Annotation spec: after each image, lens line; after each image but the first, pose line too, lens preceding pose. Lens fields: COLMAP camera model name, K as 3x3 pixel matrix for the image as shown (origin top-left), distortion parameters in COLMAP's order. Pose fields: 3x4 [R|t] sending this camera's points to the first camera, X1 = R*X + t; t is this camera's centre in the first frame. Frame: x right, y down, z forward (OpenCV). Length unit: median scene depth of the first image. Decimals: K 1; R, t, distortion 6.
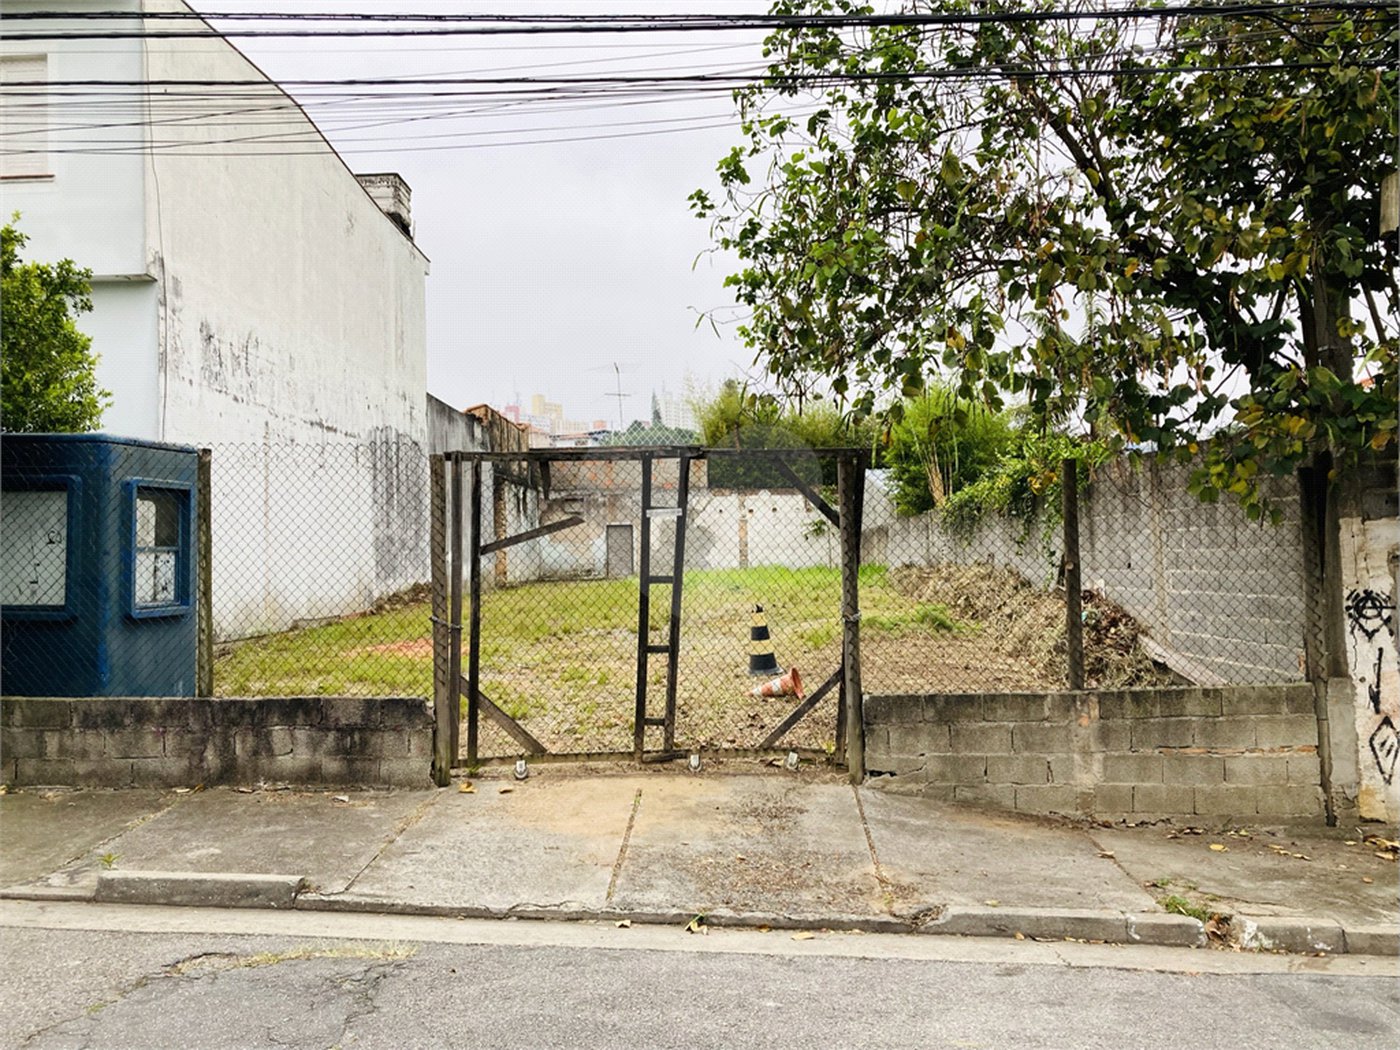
lens RADIAL K [[1172.8, 0, 706.5], [0, 1172.8, 514.9], [0, 0, 1]] dist [0.014255, 0.007539]
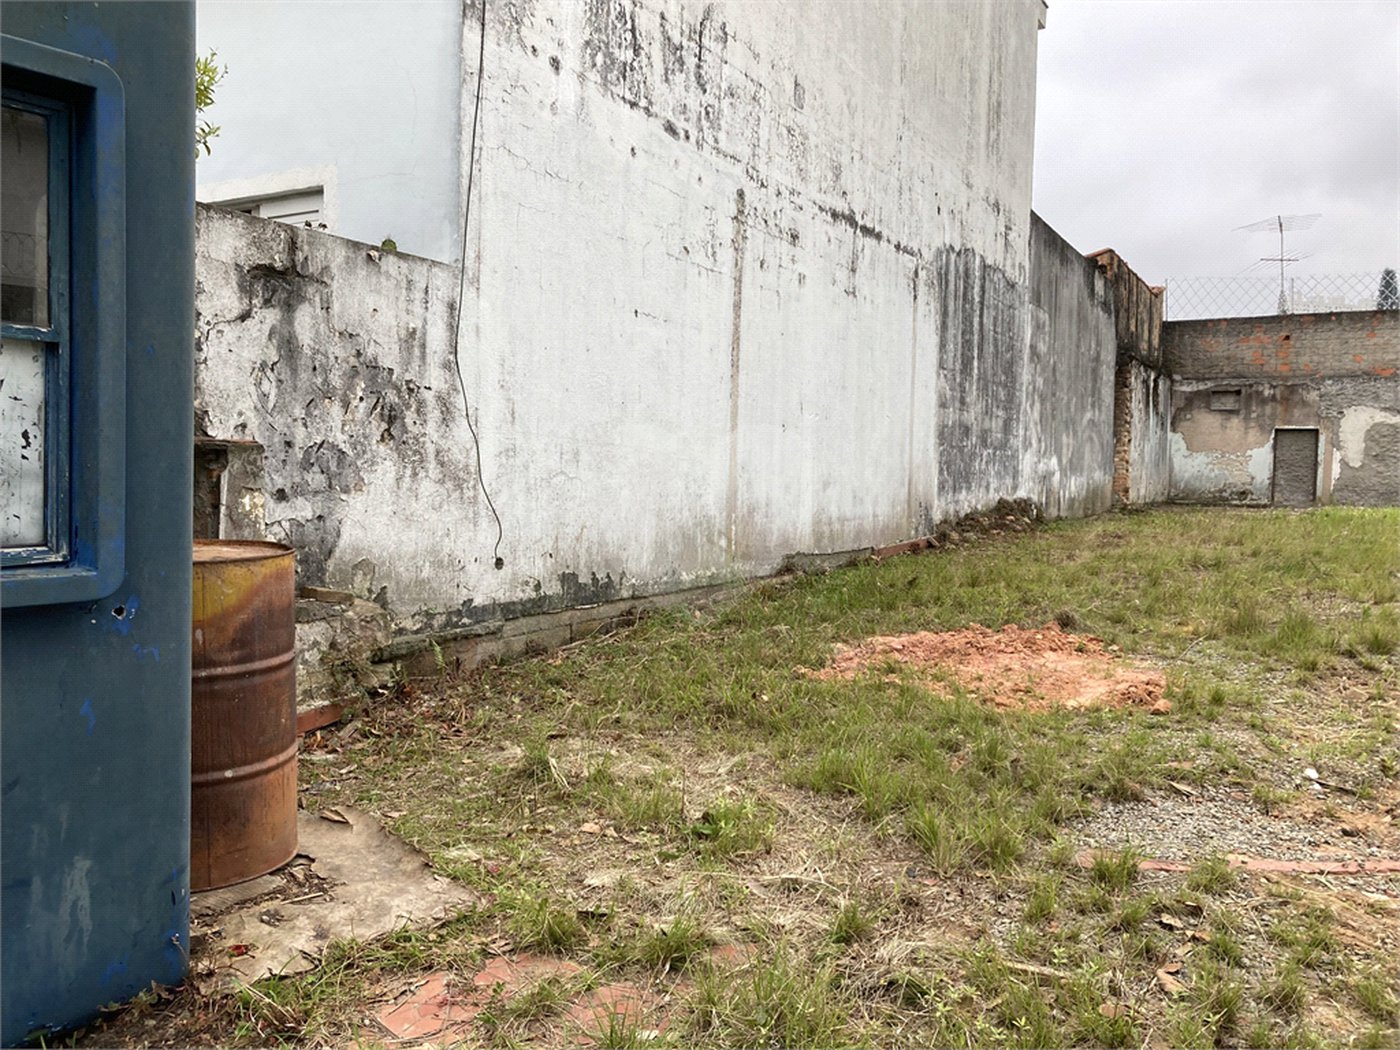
lens RADIAL K [[1149.0, 0, 683.5], [0, 1149.0, 519.8], [0, 0, 1]] dist [0.017143, -0.005548]
pose [[0.871768, 0.059305, -0.486316, -0.253173], [-0.020284, 0.996164, 0.085118, 0.051386], [0.489498, -0.064339, 0.869627, 0.998332]]
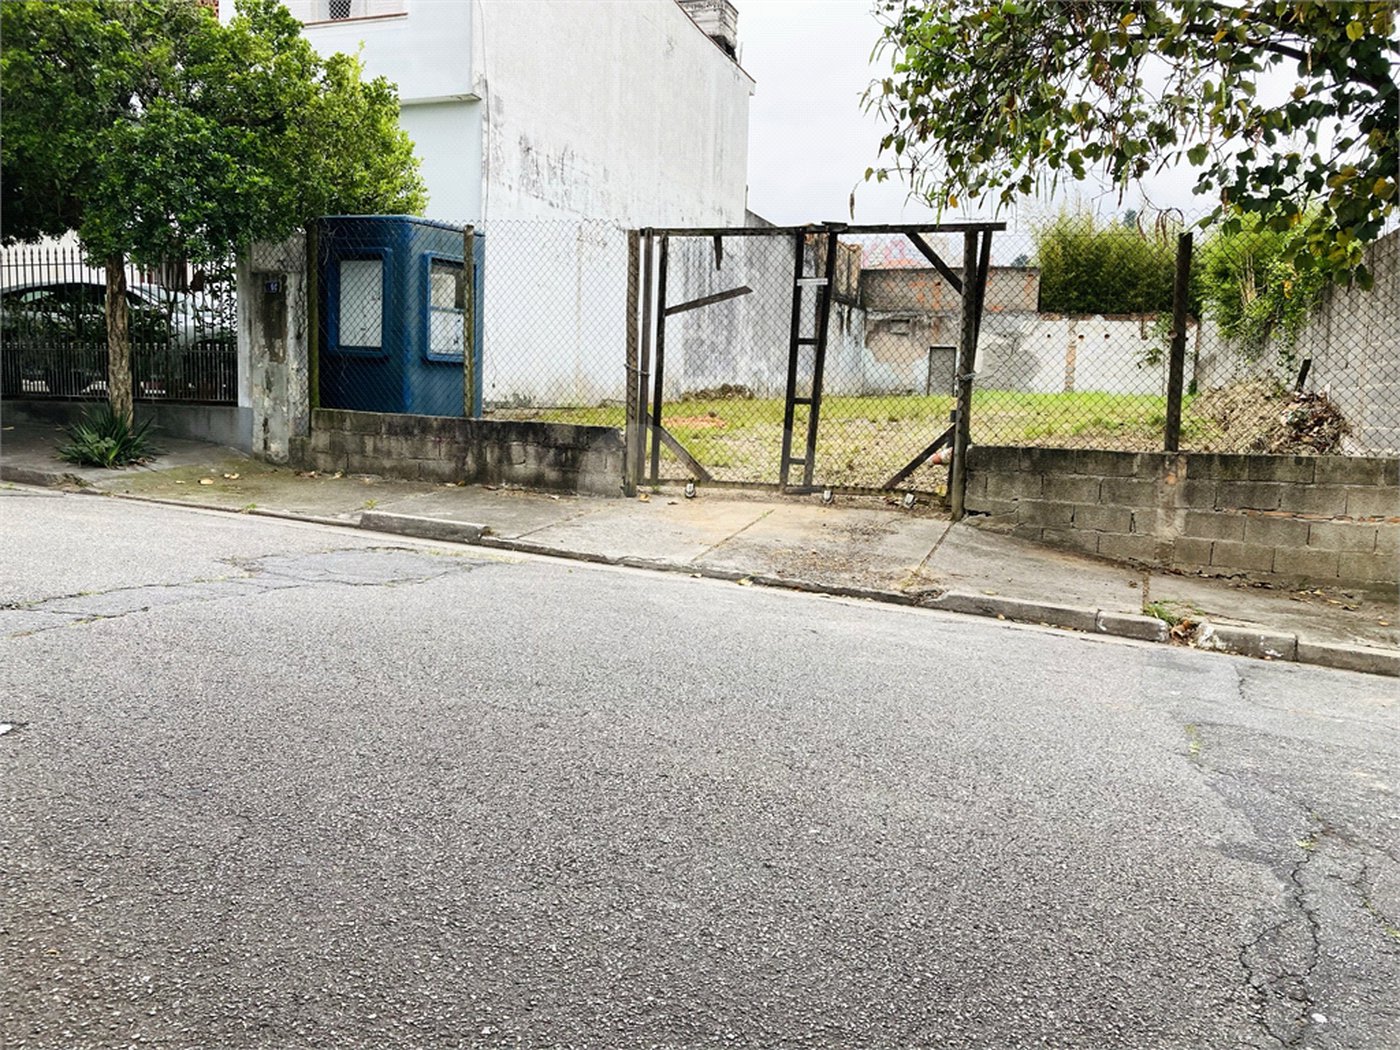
lens RADIAL K [[1146.7, 0, 693.8], [0, 1146.7, 519.9], [0, 0, 1]] dist [0.024236, -0.013702]
pose [[0.943618, 0.082885, -0.320492, 0.240413], [-0.035592, 0.987938, 0.150706, 0.065251], [0.329117, -0.130802, 0.935186, -0.141278]]
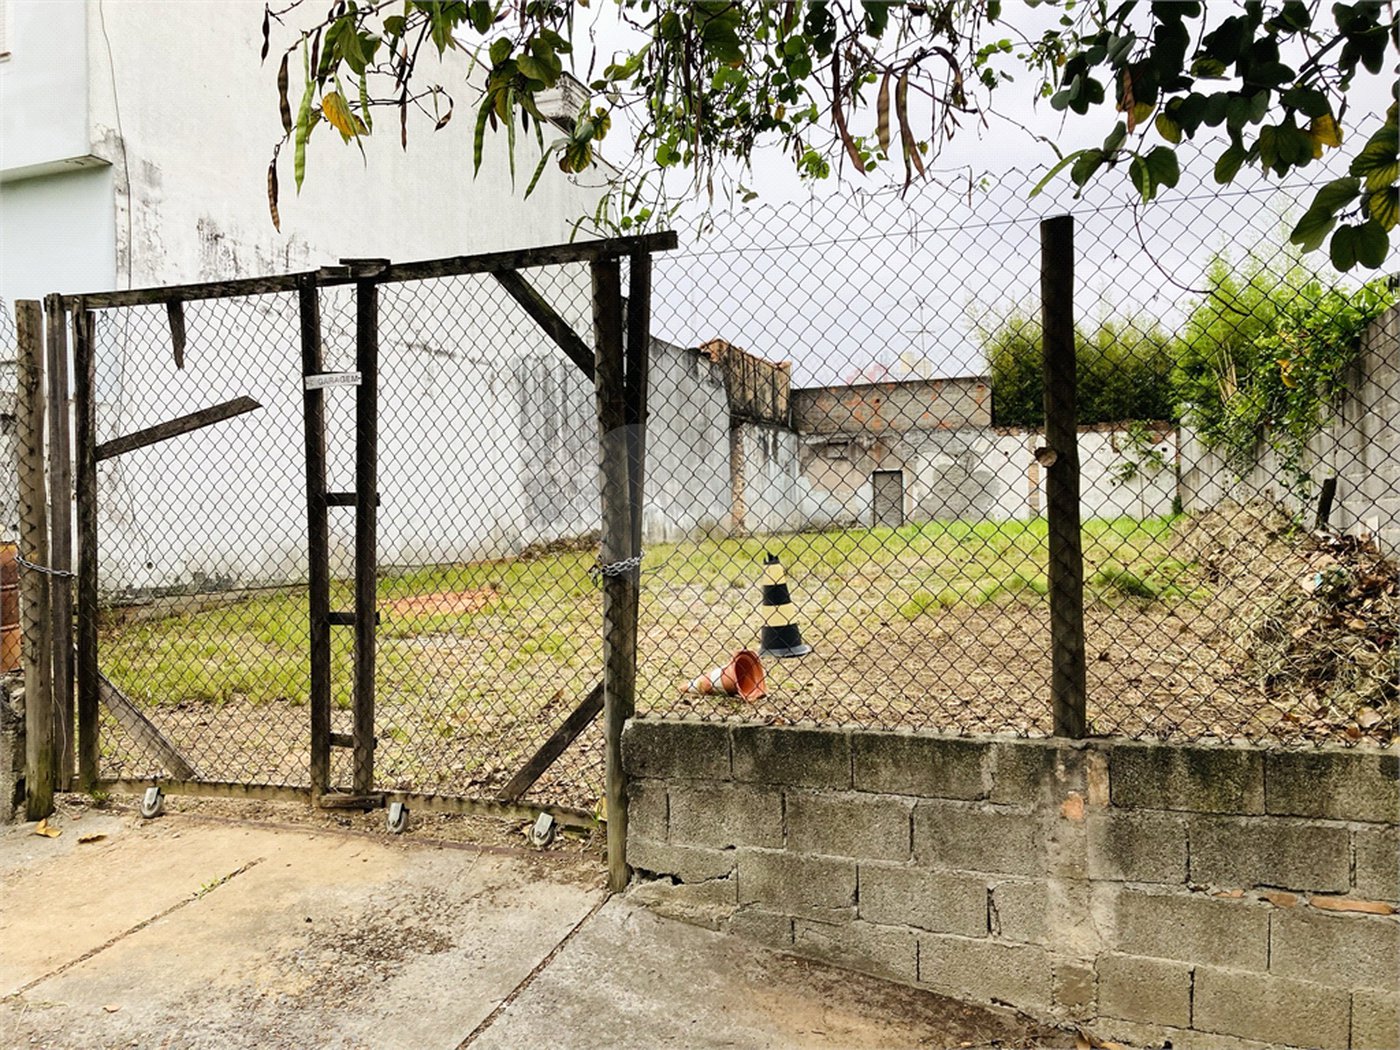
lens RADIAL K [[1148.2, 0, 683.3], [0, 1148.2, 526.0], [0, 0, 1]] dist [0.017779, -0.006208]
pose [[0.942916, 0.004667, -0.332997, 0.315269], [0.010616, 0.998972, 0.044060, 0.046676], [0.332860, -0.045080, 0.941898, 0.528402]]
